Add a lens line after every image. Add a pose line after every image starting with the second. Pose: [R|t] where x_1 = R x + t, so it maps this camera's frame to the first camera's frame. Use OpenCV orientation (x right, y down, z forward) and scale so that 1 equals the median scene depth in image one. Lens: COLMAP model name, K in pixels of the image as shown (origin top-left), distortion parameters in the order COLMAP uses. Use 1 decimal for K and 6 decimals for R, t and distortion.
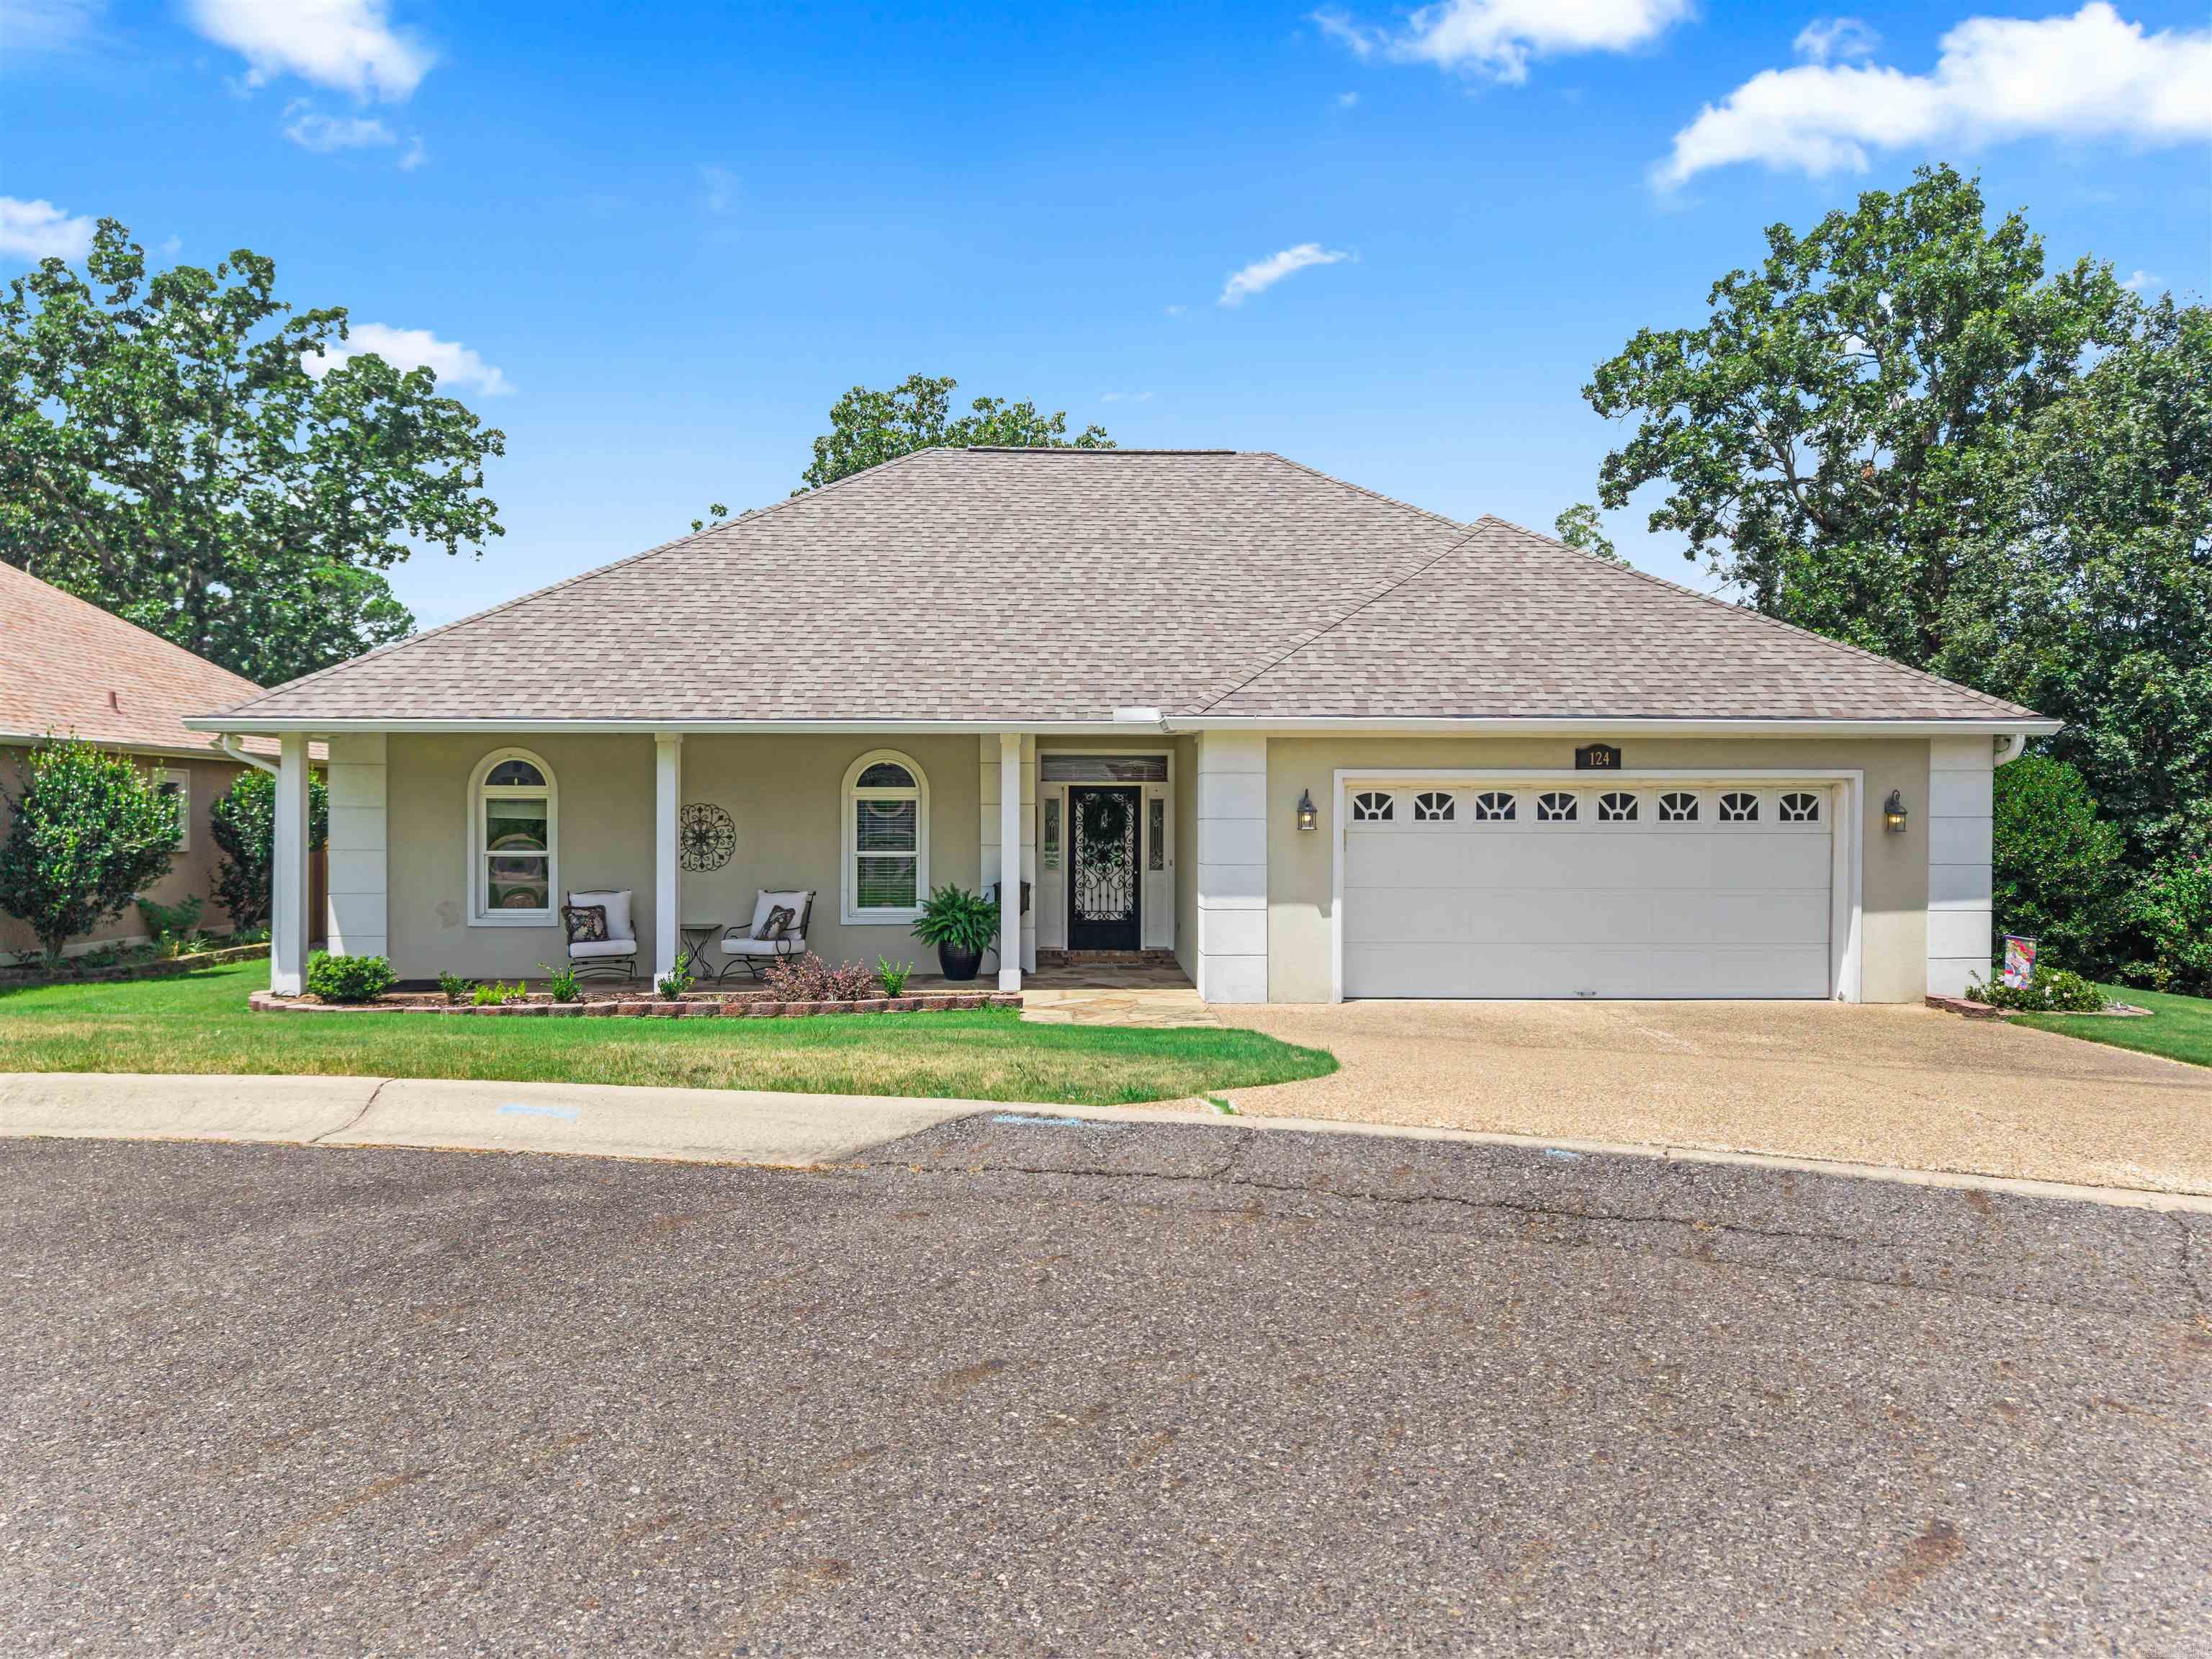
lens RADIAL K [[1482.2, 0, 1116.5], [0, 1482.2, 807.9], [0, 0, 1]] dist [0.025801, -0.016420]
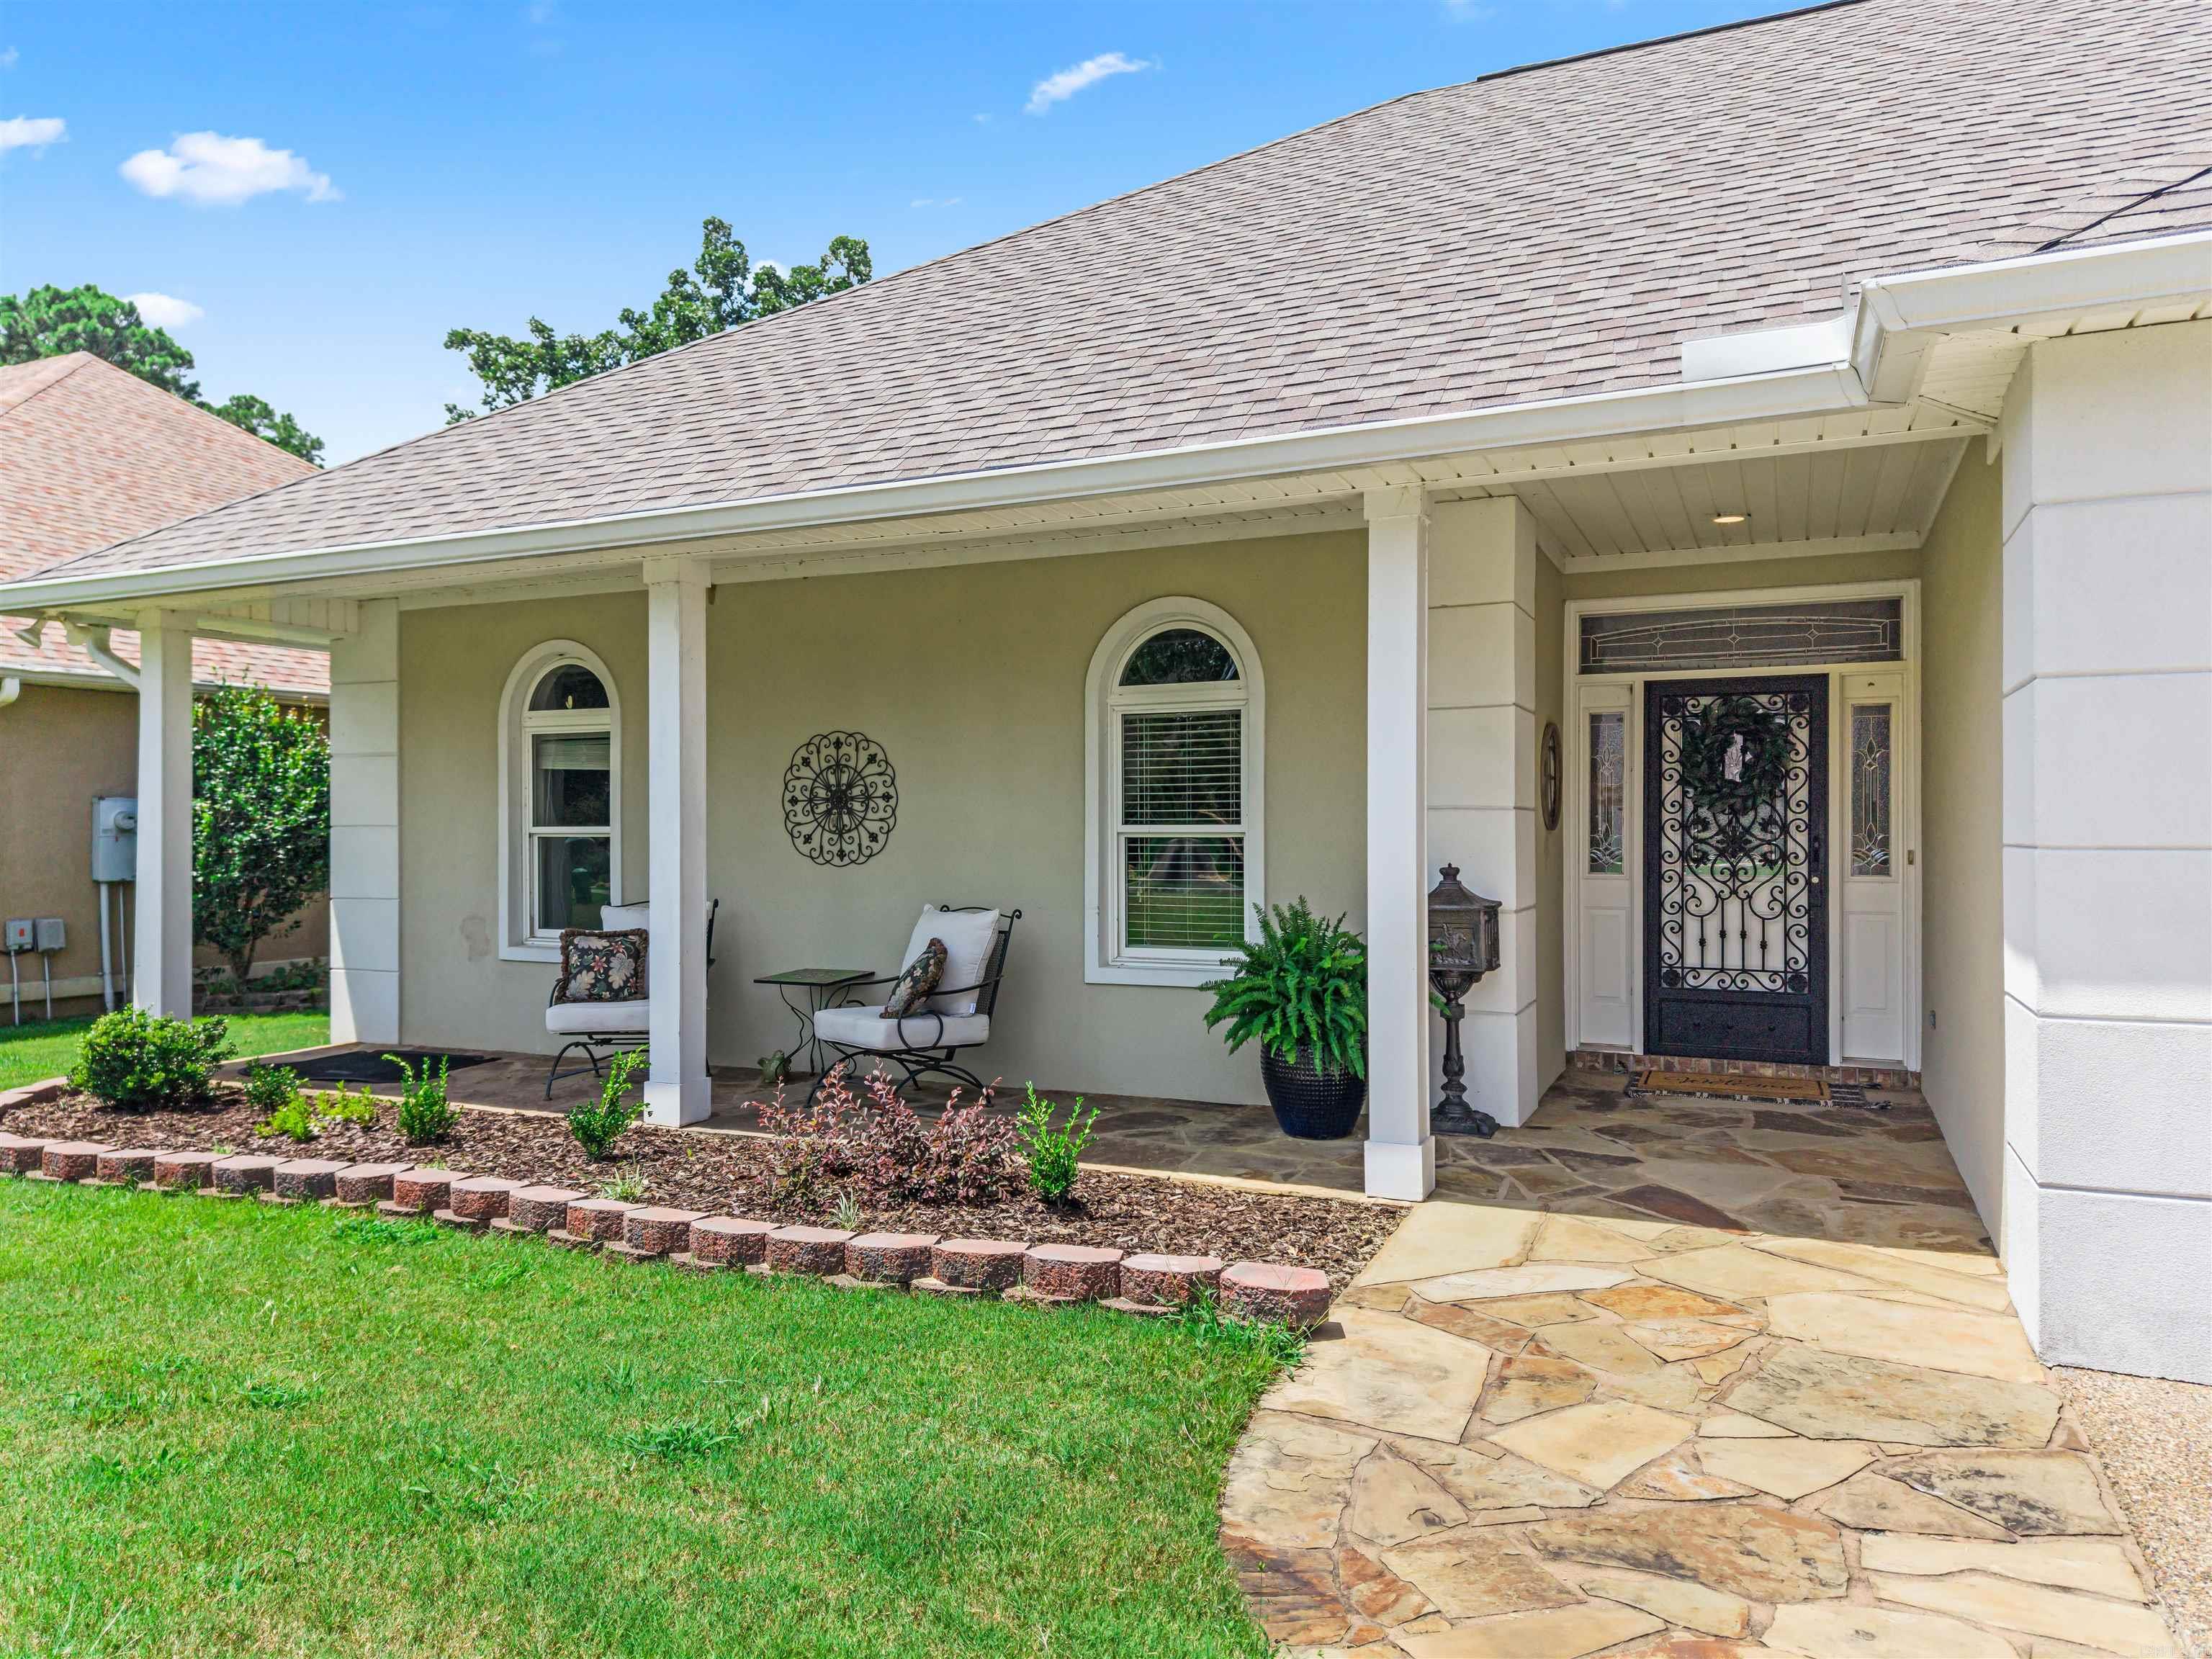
lens RADIAL K [[1488.4, 0, 1106.0], [0, 1488.4, 829.5], [0, 0, 1]] dist [0.052920, -0.061983]
pose [[0.894116, -0.004183, -0.447815, 0.023547], [0.007894, 0.999948, 0.006420, 0.024665], [0.447765, -0.009275, 0.894103, 0.522802]]
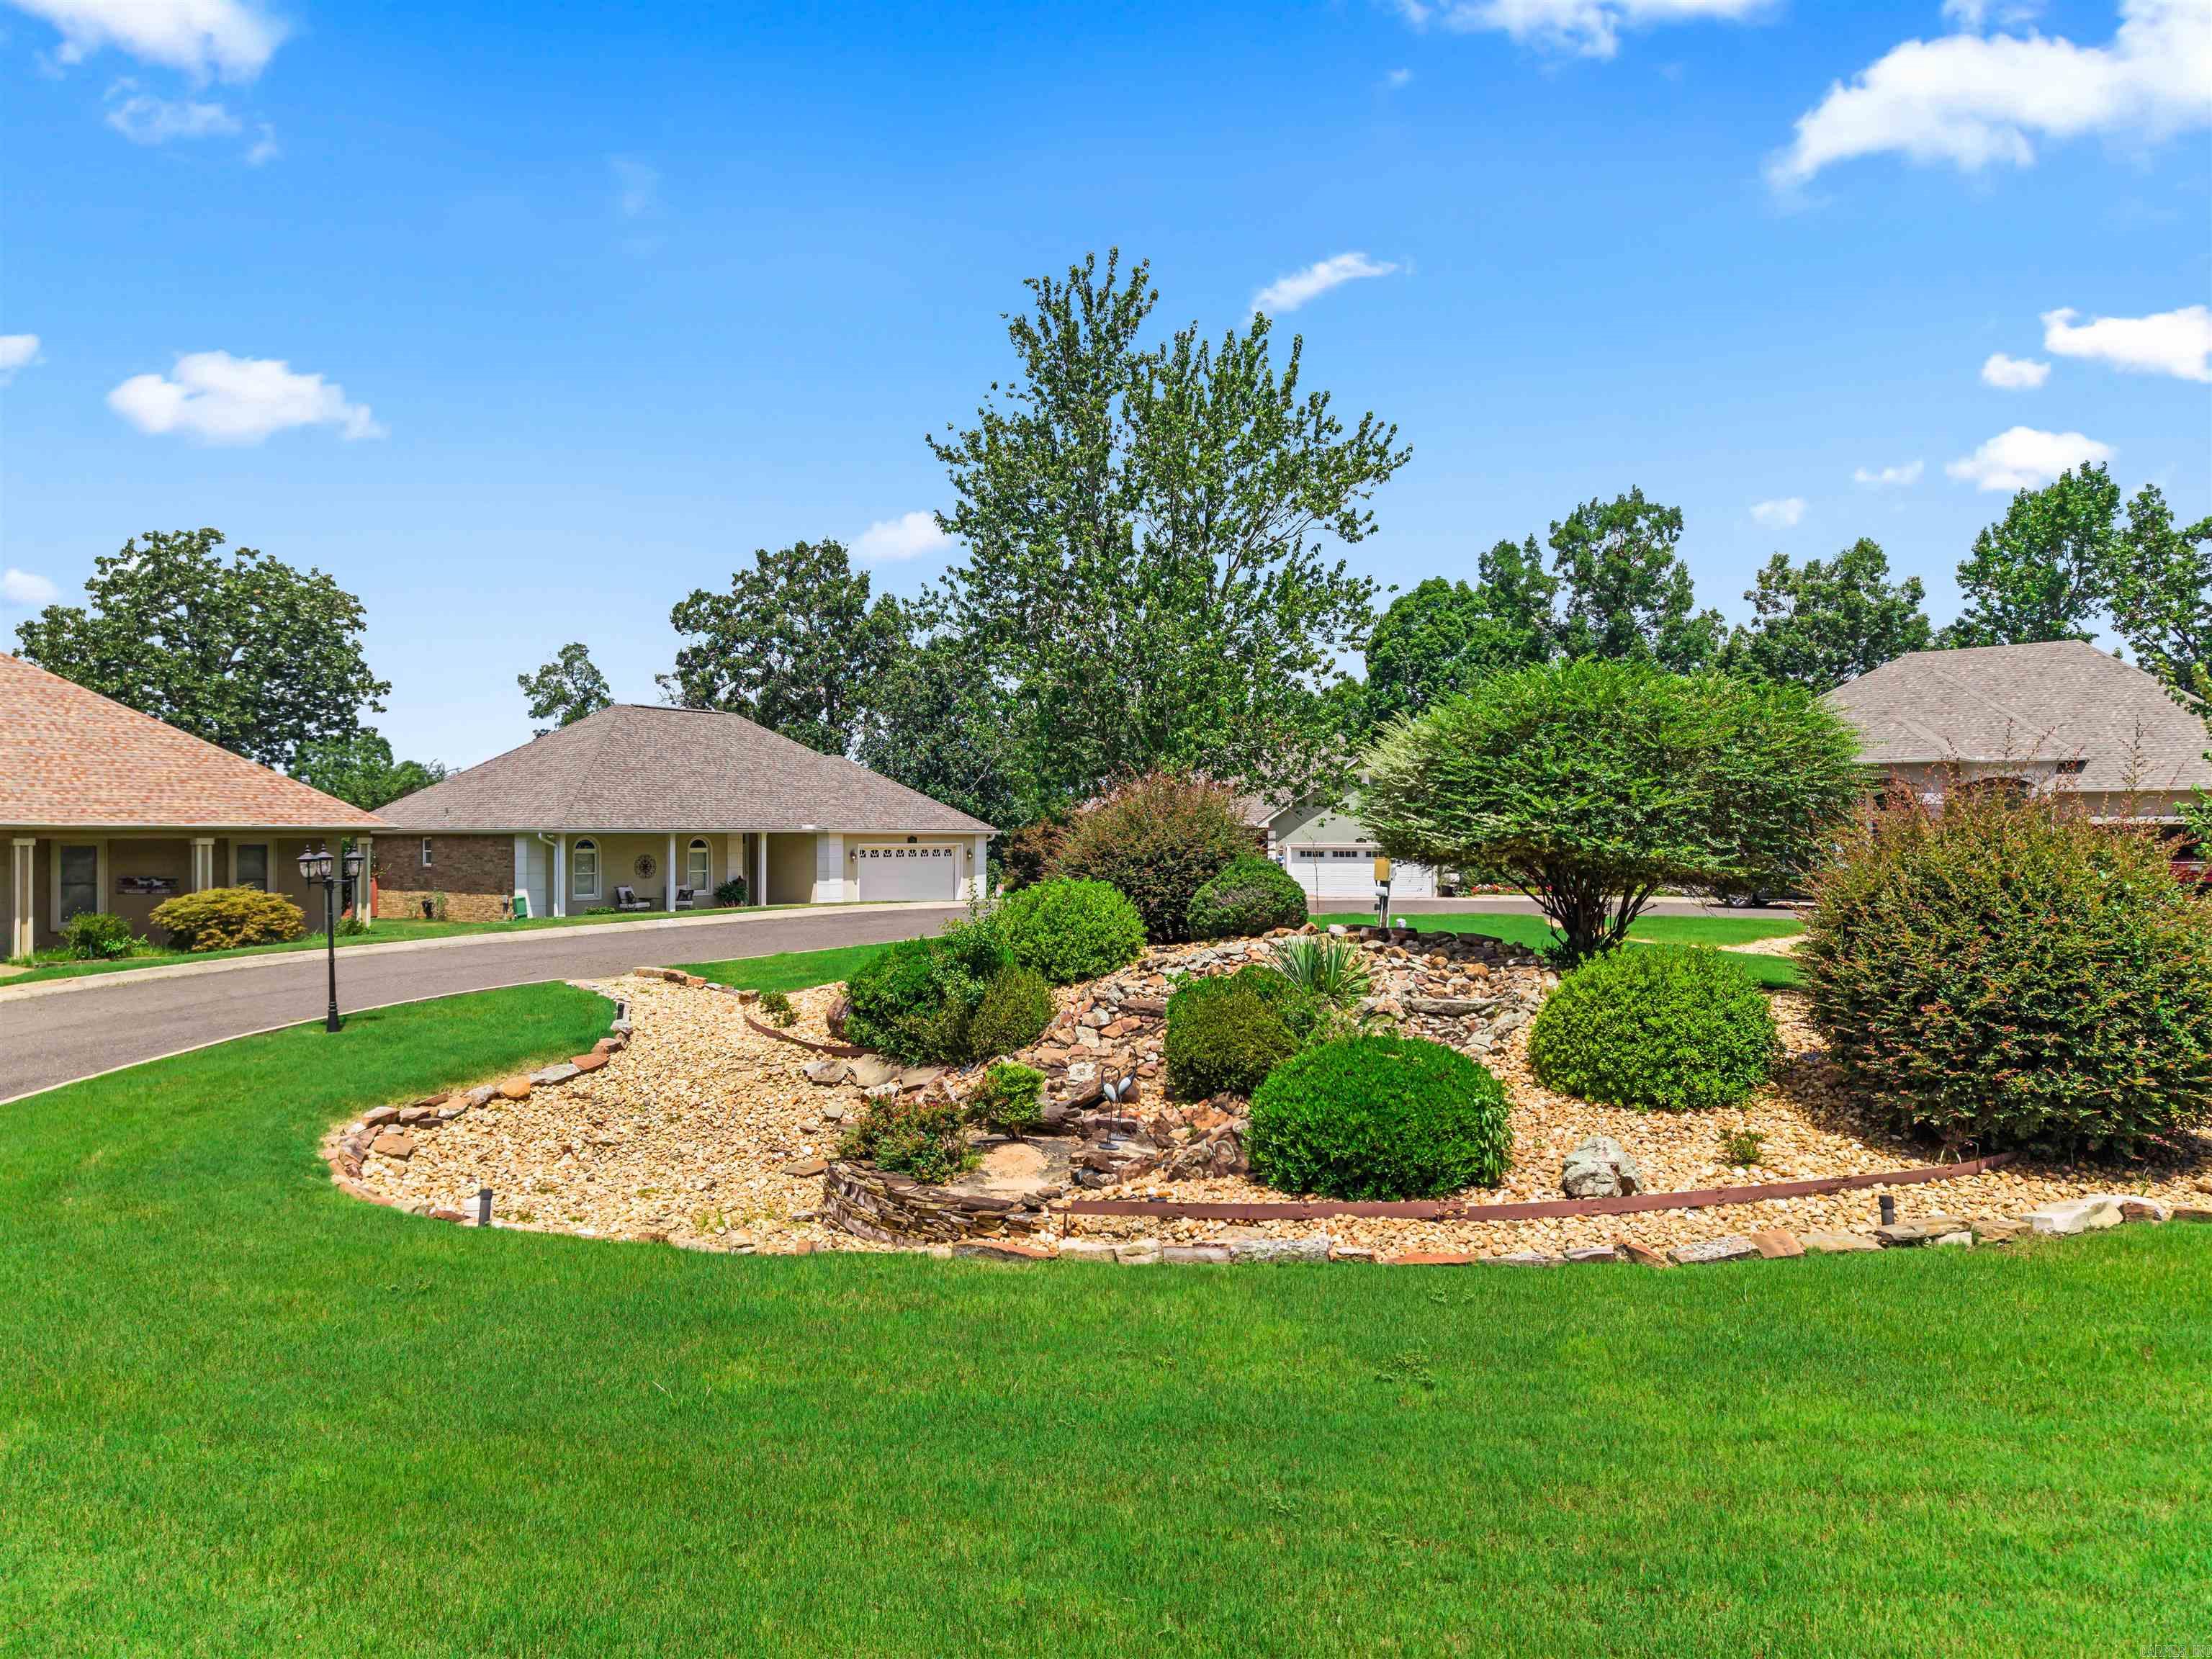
lens RADIAL K [[1446.7, 0, 1228.8], [0, 1446.7, 828.8], [0, 0, 1]] dist [0.001530, 0.000464]
pose [[0.568142, 0.001654, 0.822929, -1.696756], [-0.007470, 0.999967, 0.003147, -0.061002], [-0.822896, -0.007935, 0.568136, -1.310826]]
